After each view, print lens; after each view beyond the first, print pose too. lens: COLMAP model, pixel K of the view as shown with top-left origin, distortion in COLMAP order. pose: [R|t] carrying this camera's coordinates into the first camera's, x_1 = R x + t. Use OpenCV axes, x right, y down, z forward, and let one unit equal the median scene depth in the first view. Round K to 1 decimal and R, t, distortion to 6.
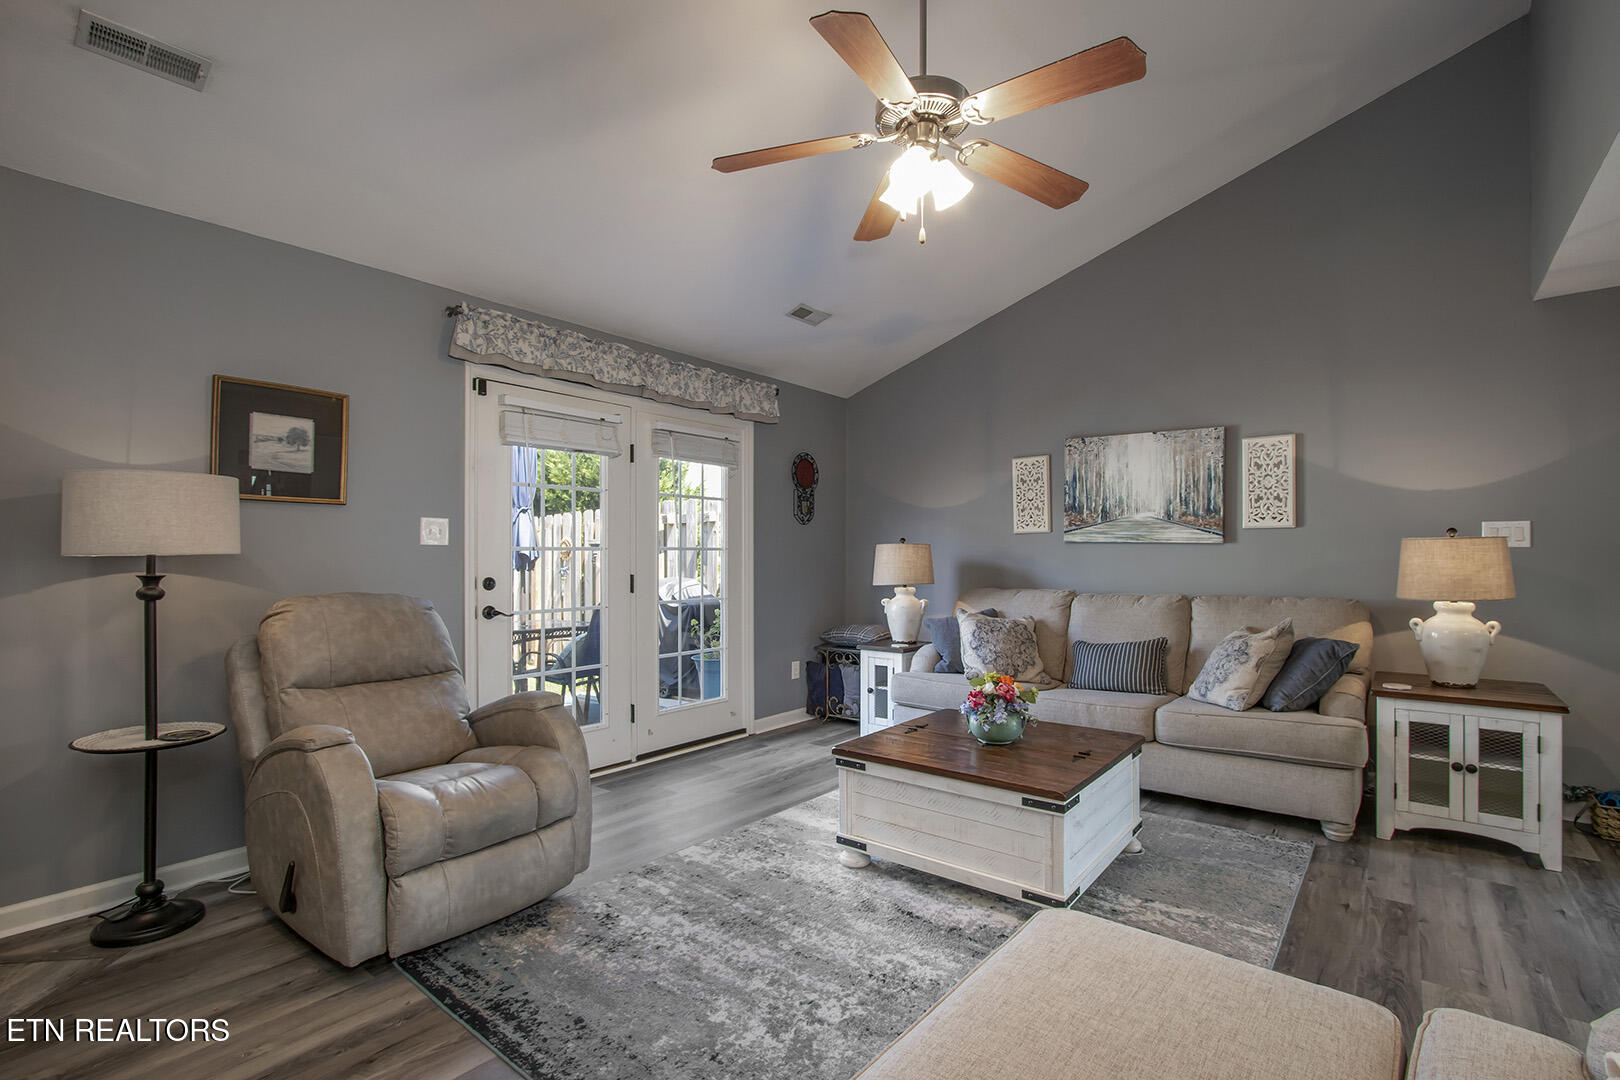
lens RADIAL K [[747.0, 0, 813.4], [0, 747.0, 548.0], [0, 0, 1]] dist [-0.020491, 0.003532]
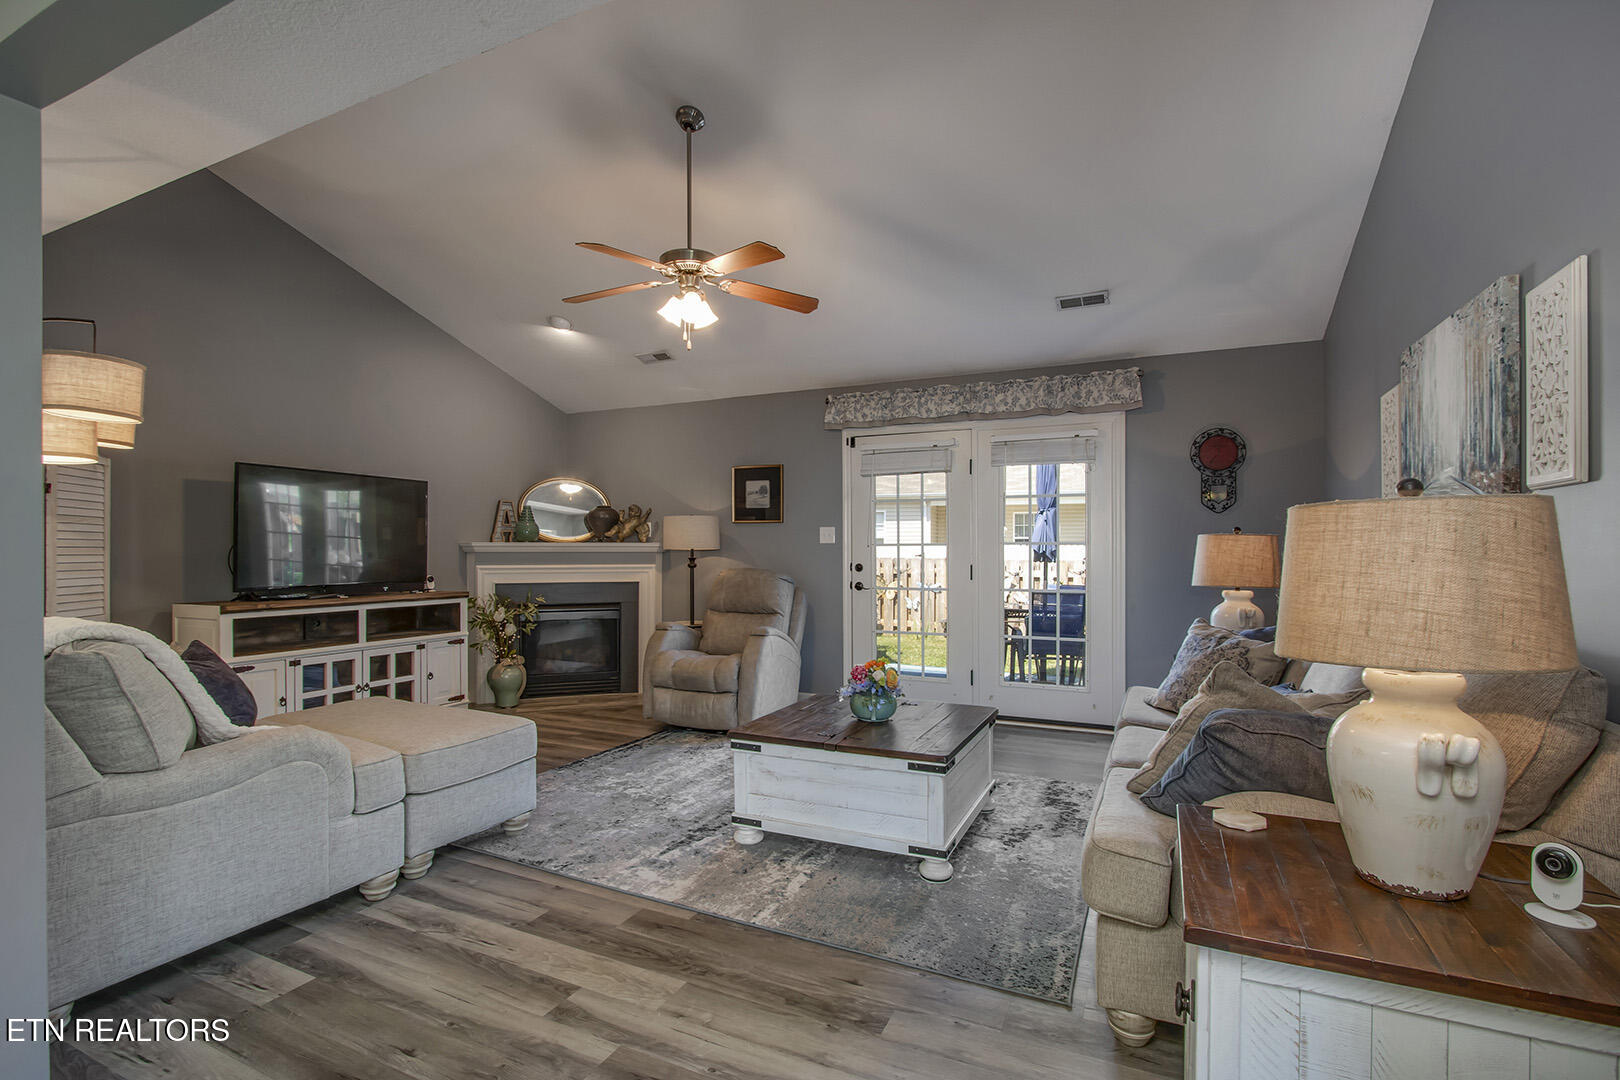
lens RADIAL K [[747.0, 0, 813.3], [0, 747.0, 552.1], [0, 0, 1]] dist [-0.020491, 0.003532]
pose [[0.230494, 0.002918, -0.973069, 1.113826], [0.009628, 0.999940, 0.005279, 0.006428], [0.973026, -0.010585, 0.230452, 0.572941]]
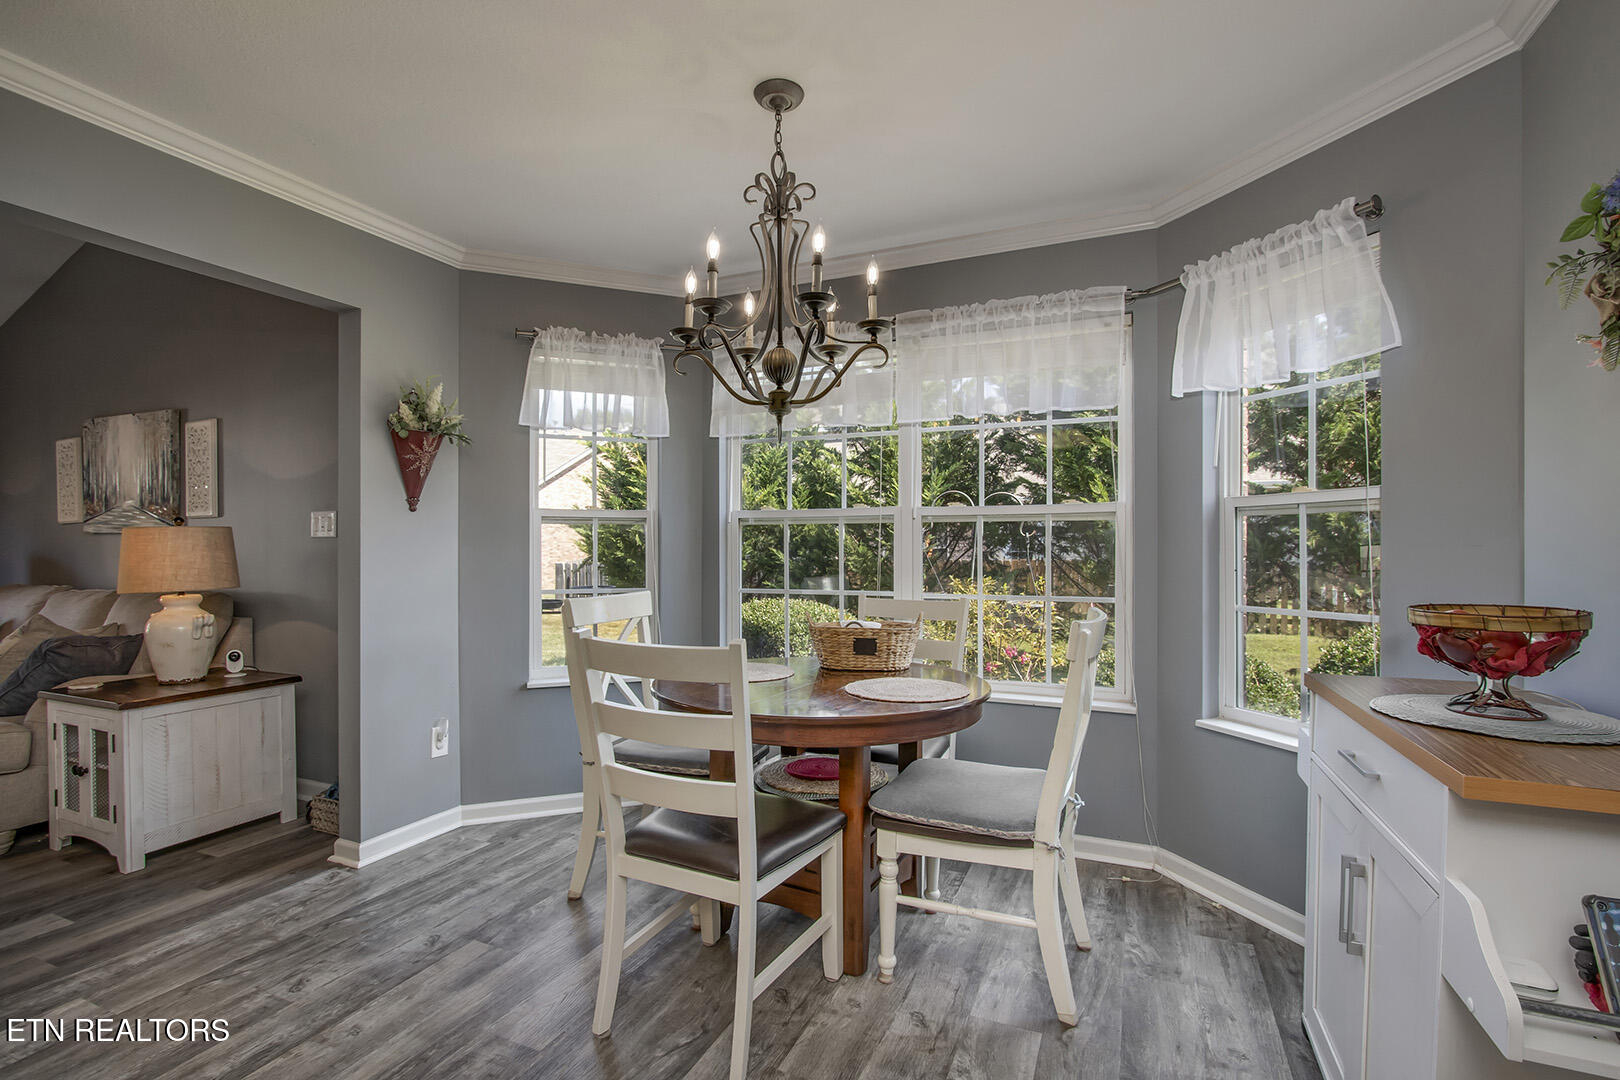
lens RADIAL K [[747.0, 0, 807.4], [0, 747.0, 550.5], [0, 0, 1]] dist [-0.020491, 0.003532]
pose [[0.967195, -0.006371, 0.253955, 1.342006], [0.002531, 0.999878, 0.015444, 0.003199], [-0.254022, -0.014295, 0.967093, -0.128500]]
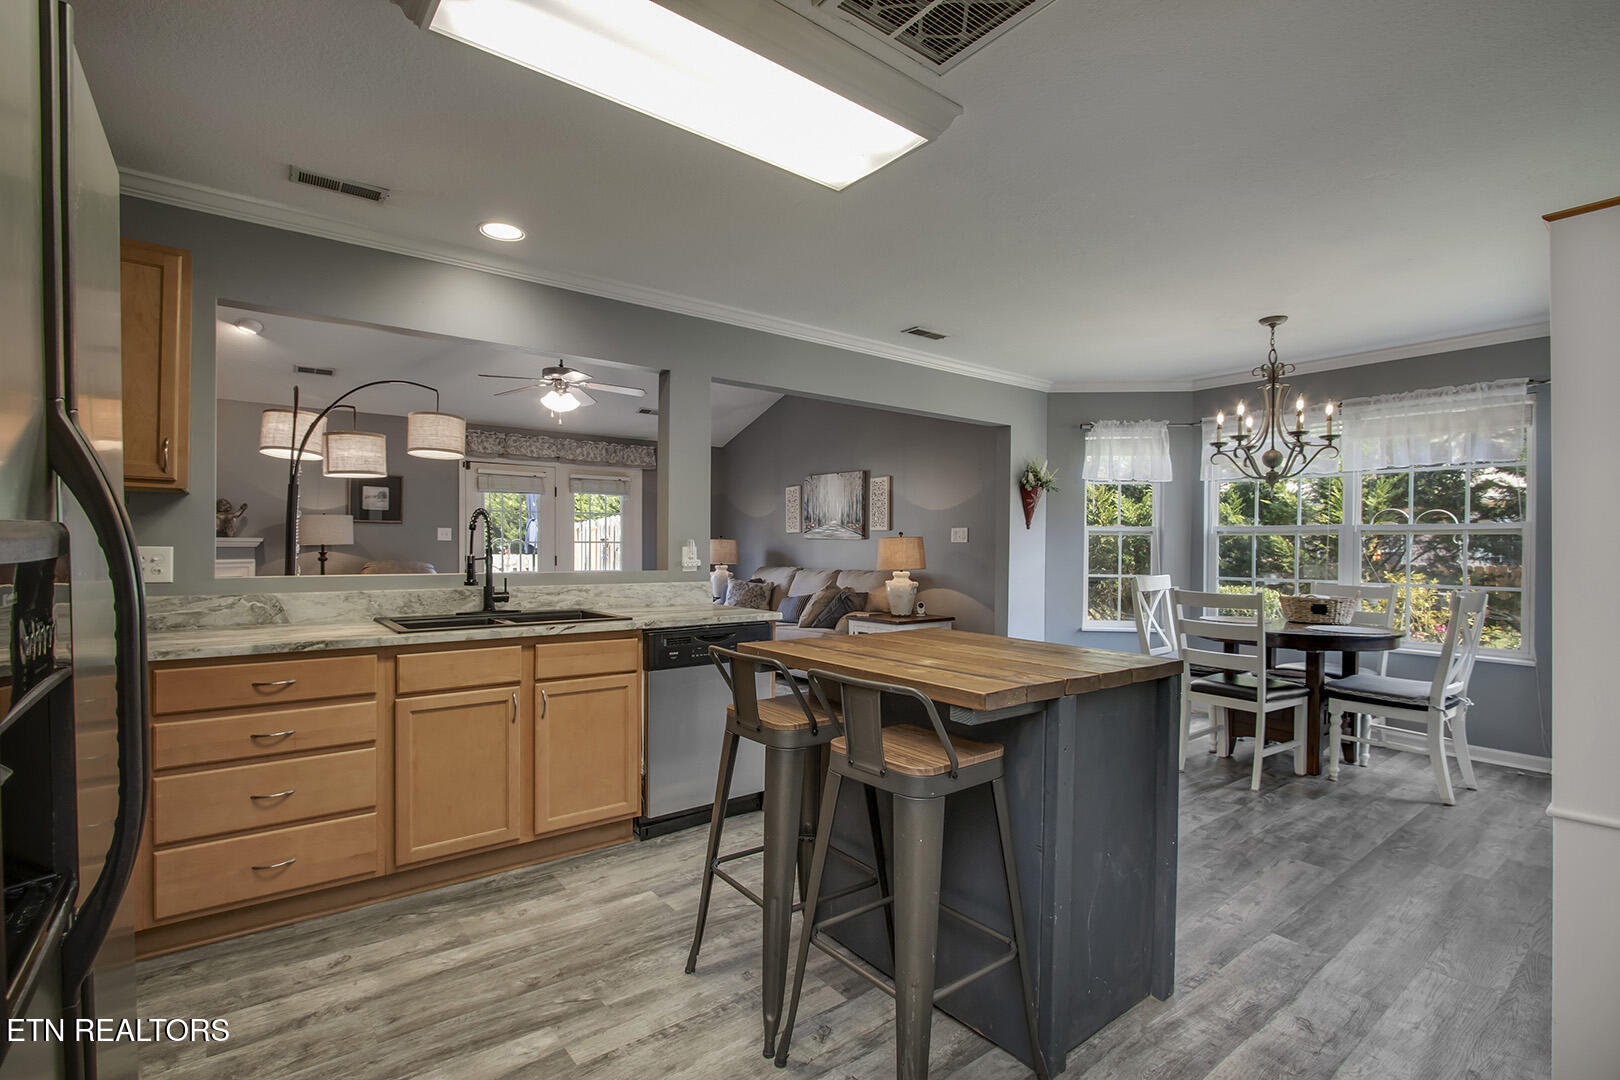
lens RADIAL K [[747.0, 0, 813.6], [0, 747.0, 550.5], [0, 0, 1]] dist [-0.020491, 0.003532]
pose [[0.972290, 0.004508, -0.233735, 1.040364], [-0.001103, 0.999891, 0.014698, -0.007584], [0.233776, -0.014033, 0.972189, -0.856785]]
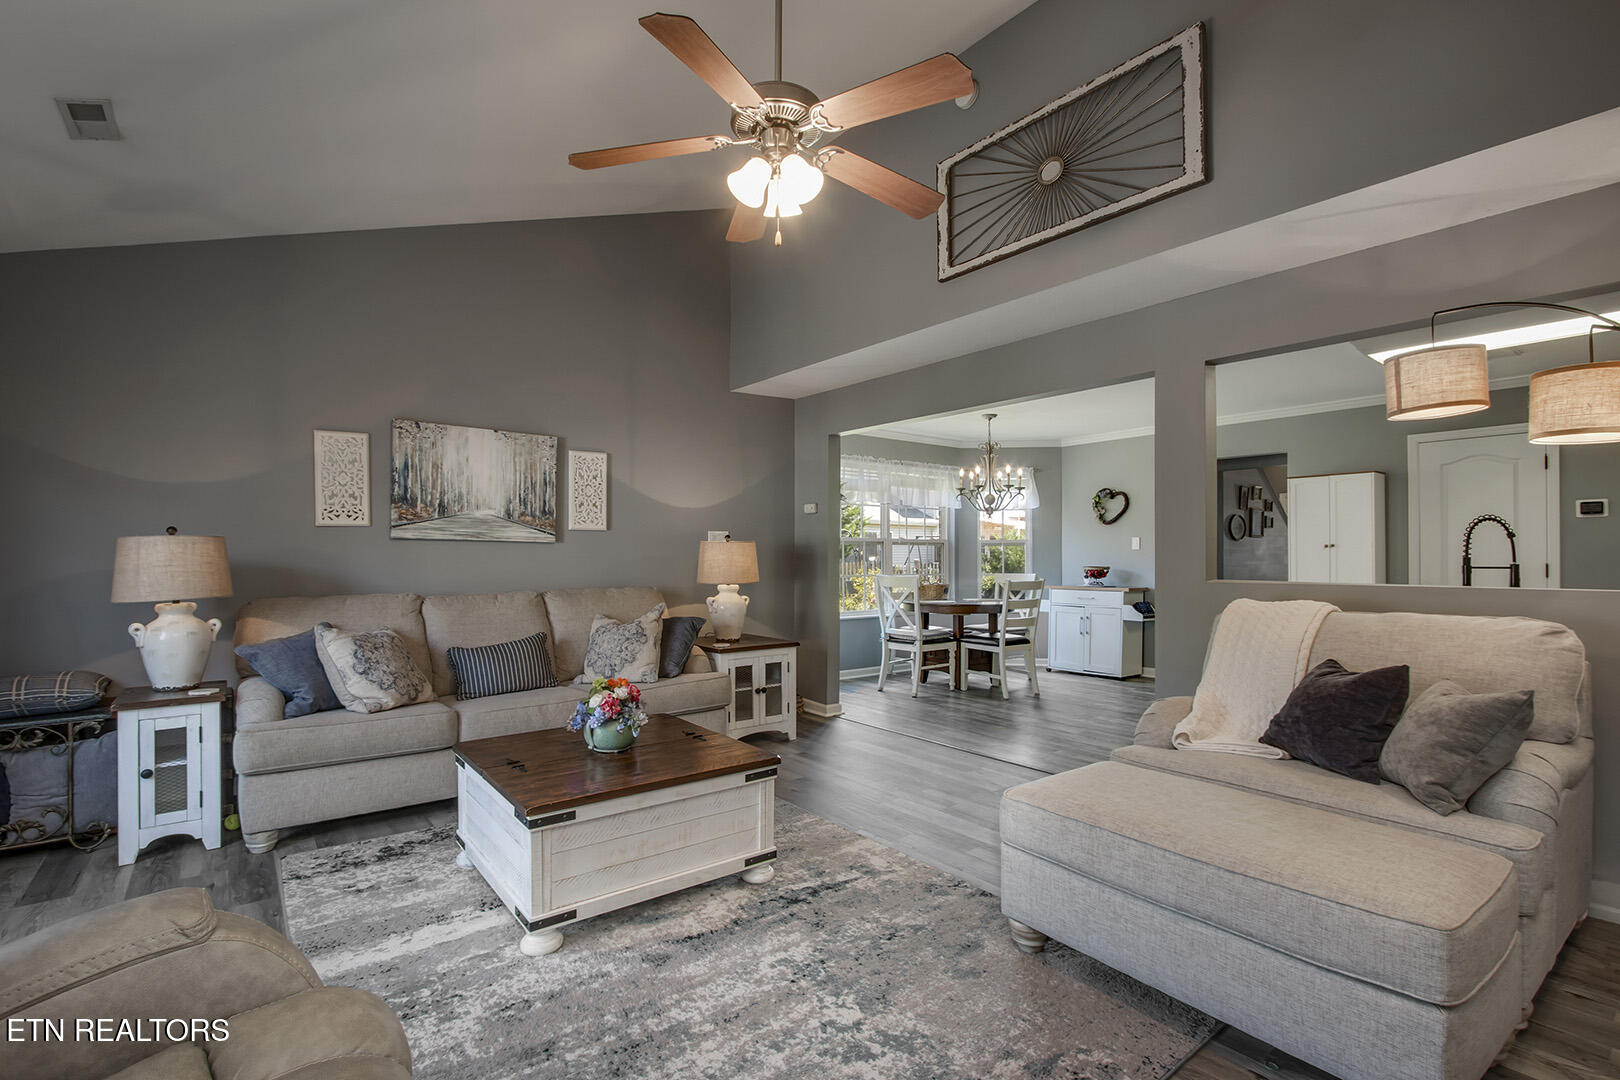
lens RADIAL K [[747.0, 0, 807.8], [0, 747.0, 549.1], [0, 0, 1]] dist [-0.020491, 0.003532]
pose [[0.233881, 0.005469, 0.972250, -0.536639], [-0.008618, 0.999957, -0.003552, 0.004843], [-0.972227, -0.007548, 0.233918, 0.463416]]
